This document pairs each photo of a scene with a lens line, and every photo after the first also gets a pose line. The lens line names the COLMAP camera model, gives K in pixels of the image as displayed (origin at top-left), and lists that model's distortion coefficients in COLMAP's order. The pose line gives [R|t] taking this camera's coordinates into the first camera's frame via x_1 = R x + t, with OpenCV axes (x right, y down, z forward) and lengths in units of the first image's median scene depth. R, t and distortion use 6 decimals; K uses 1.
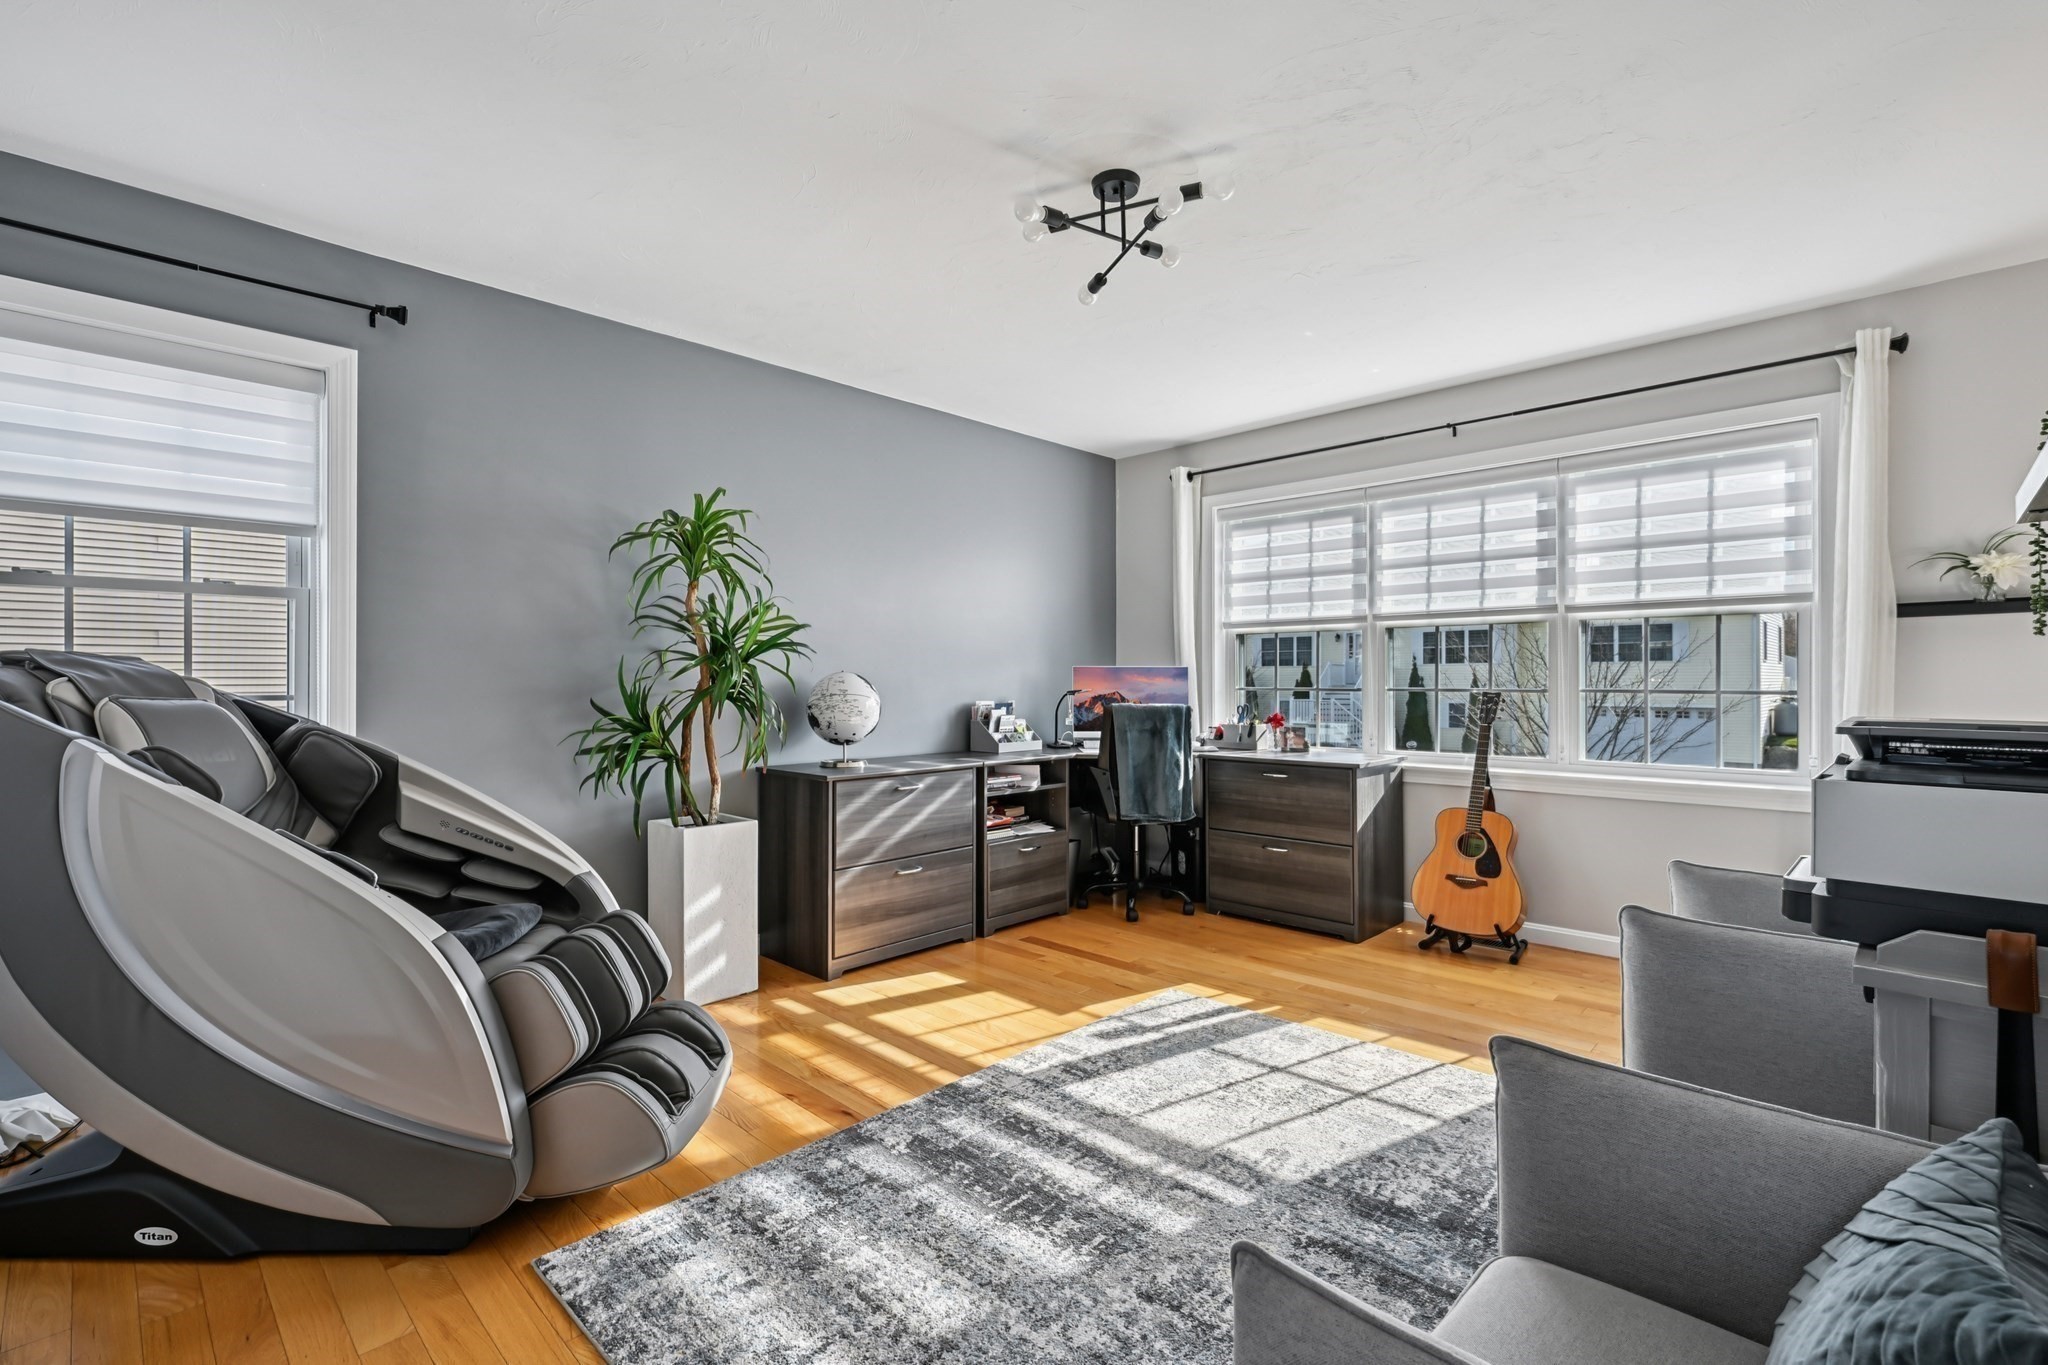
lens RADIAL K [[922.0, 0, 1037.0], [0, 922.0, 685.5], [0, 0, 1]] dist [-0.005402, -0.001739]
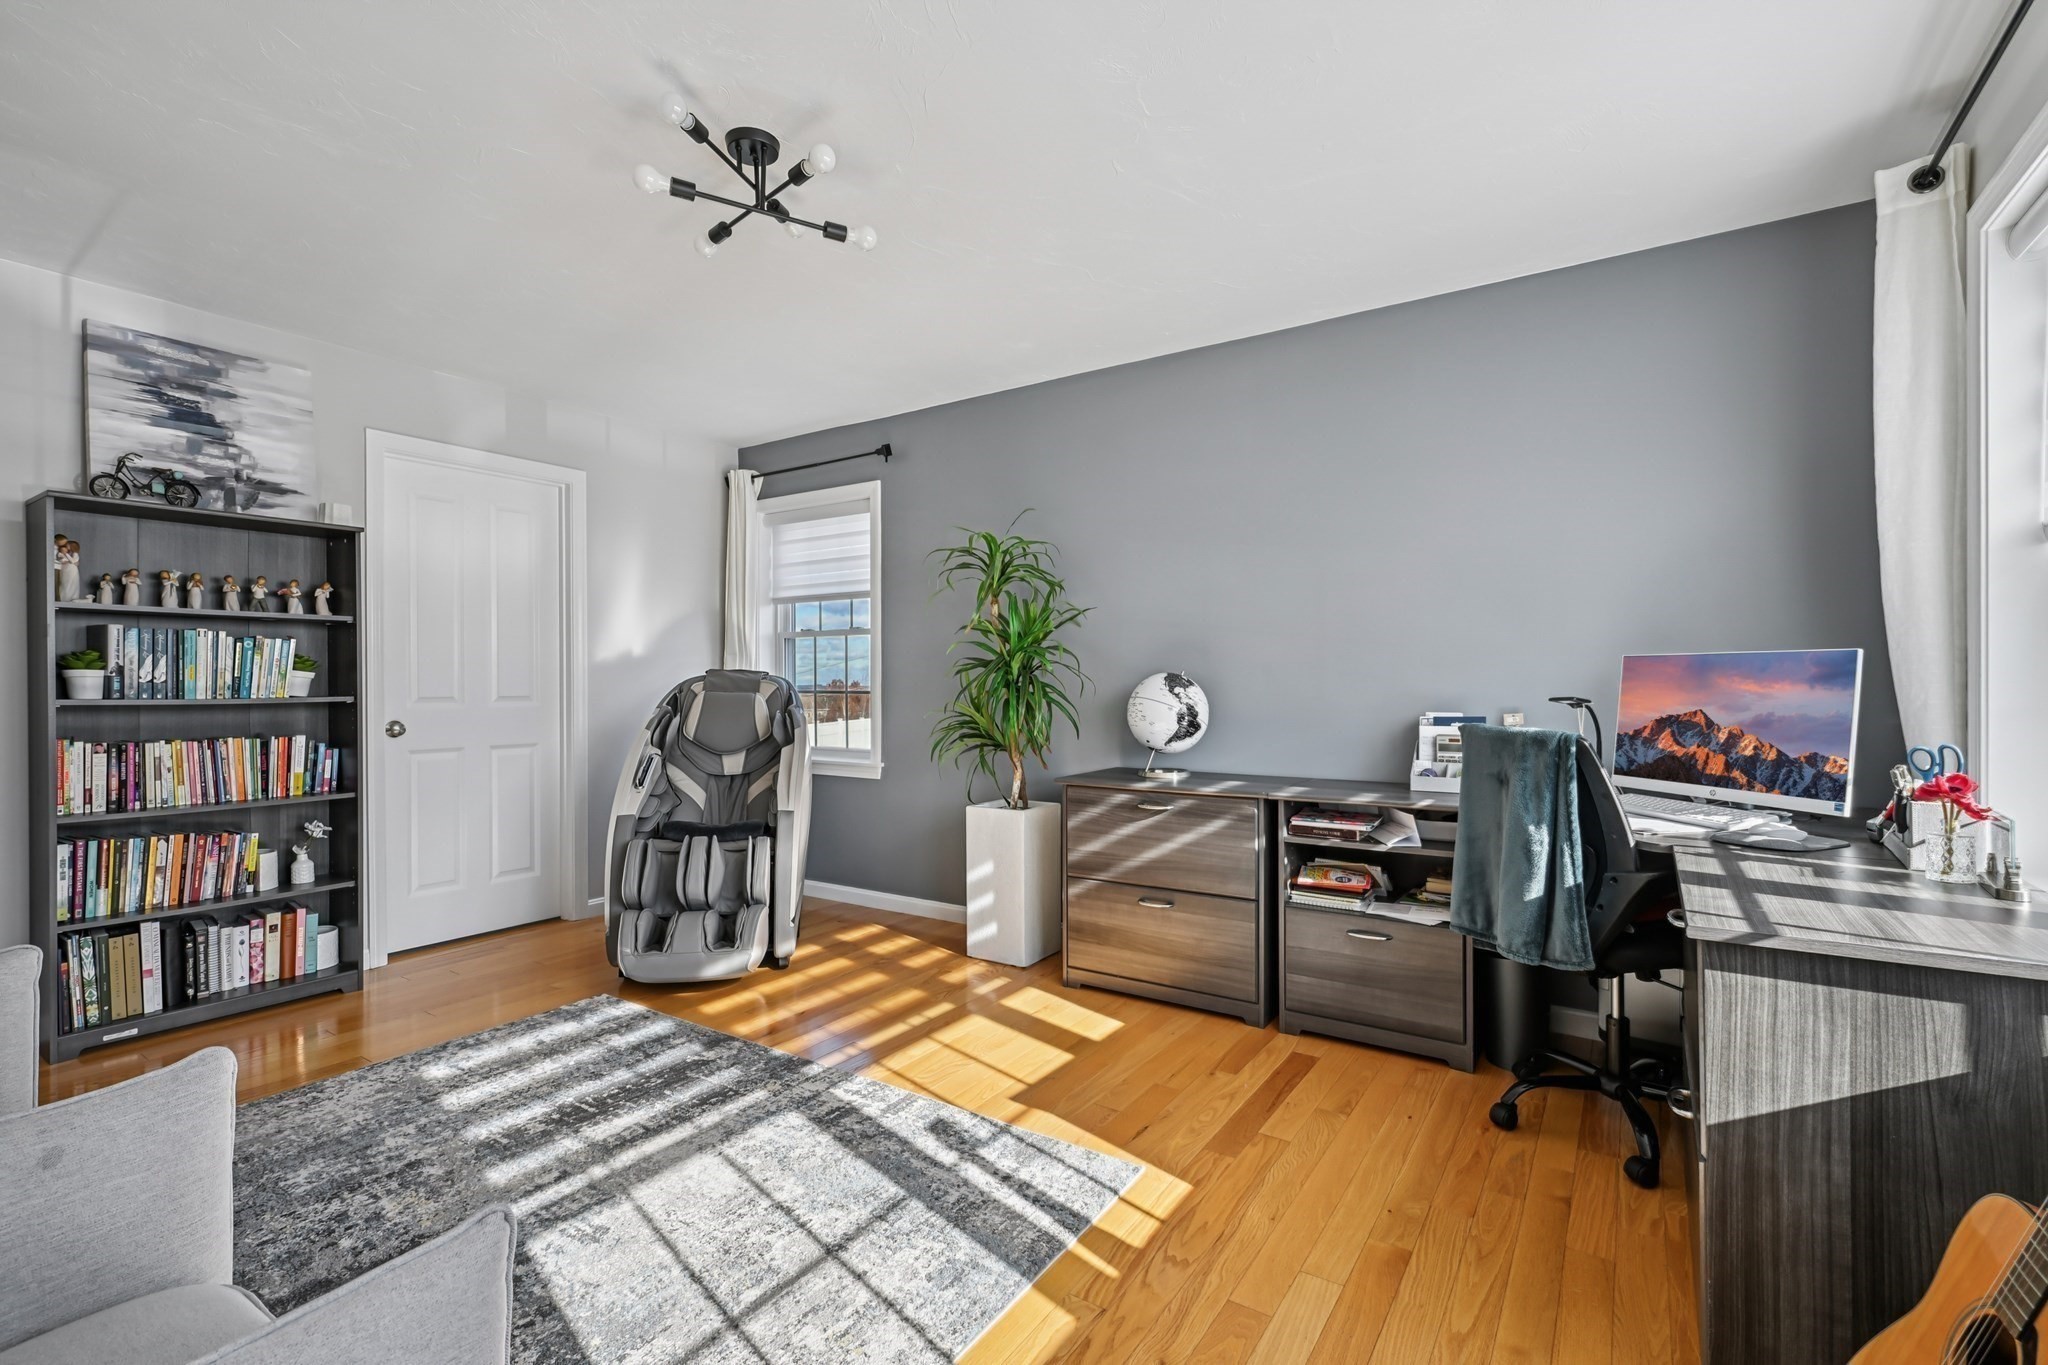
lens RADIAL K [[922.0, 0, 1018.8], [0, 922.0, 665.4], [0, 0, 1]] dist [-0.005402, -0.001739]
pose [[0.170738, -0.011295, -0.985252, 0.915569], [-0.009929, 0.999864, -0.013183, -0.013075], [0.985266, 0.012034, 0.170603, 0.958221]]
